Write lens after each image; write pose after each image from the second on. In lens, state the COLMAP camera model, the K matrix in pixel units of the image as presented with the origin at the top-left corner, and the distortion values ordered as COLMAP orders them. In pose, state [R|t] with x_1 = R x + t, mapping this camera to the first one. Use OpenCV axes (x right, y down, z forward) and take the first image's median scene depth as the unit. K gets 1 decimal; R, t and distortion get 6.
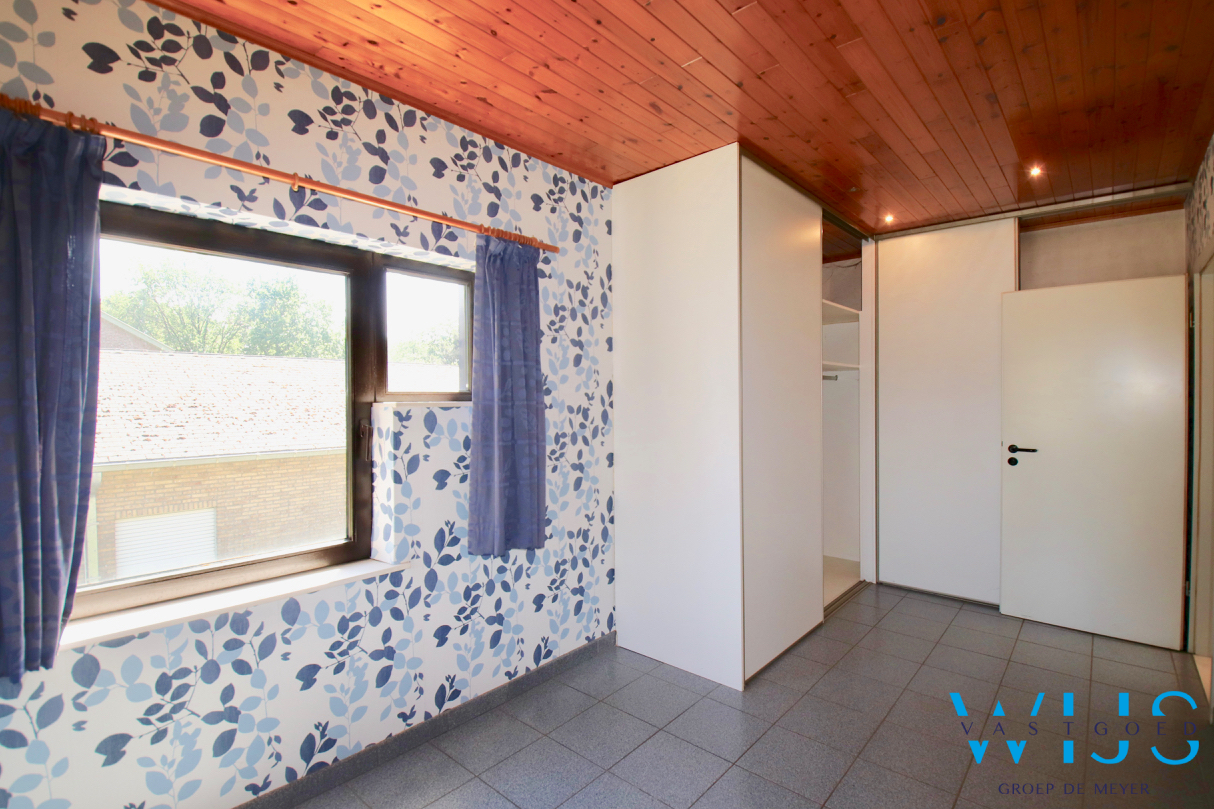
lens RADIAL K [[575.3, 0, 596.2], [0, 575.3, 402.2], [0, 0, 1]] dist [-0.003144, -0.008948]
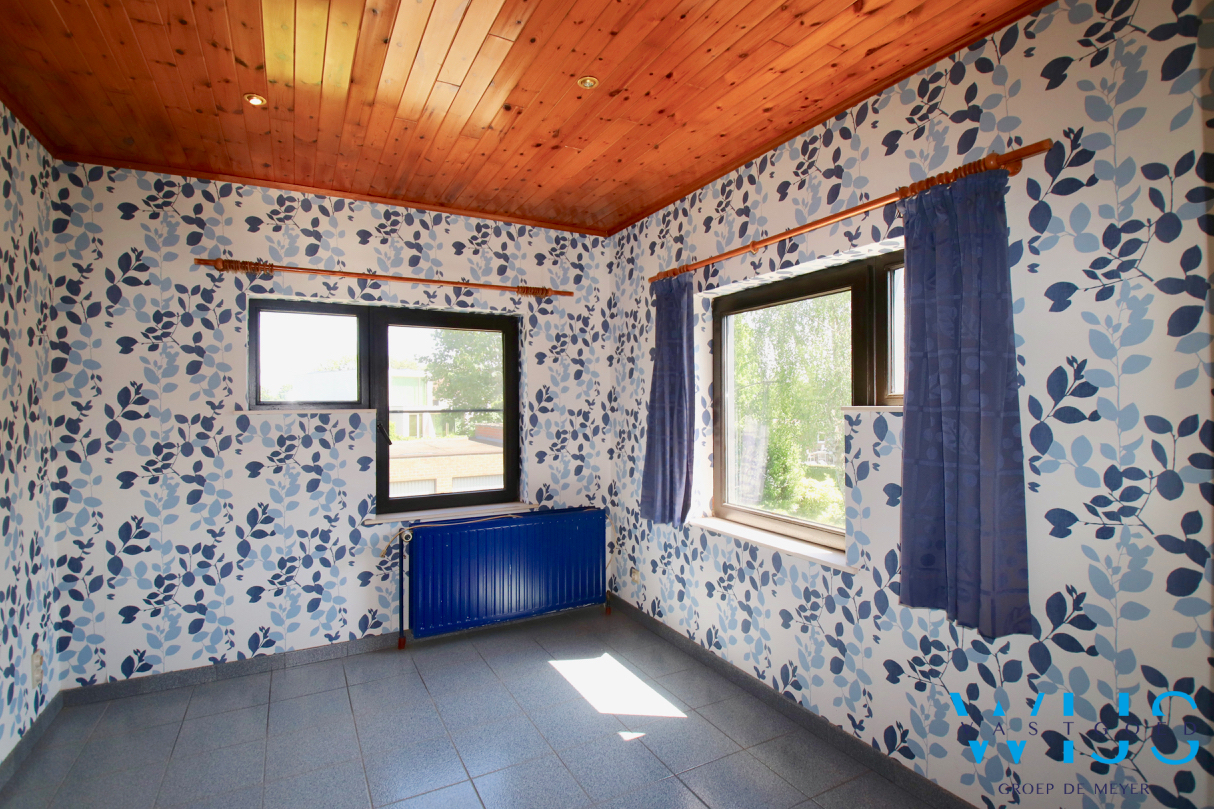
lens RADIAL K [[575.3, 0, 597.3], [0, 575.3, 403.9], [0, 0, 1]] dist [-0.003144, -0.008948]
pose [[-0.344091, 0.006256, -0.938915, 0.796820], [-0.003348, 0.999963, 0.007890, -0.011549], [0.938930, 0.005858, -0.344058, 0.978943]]
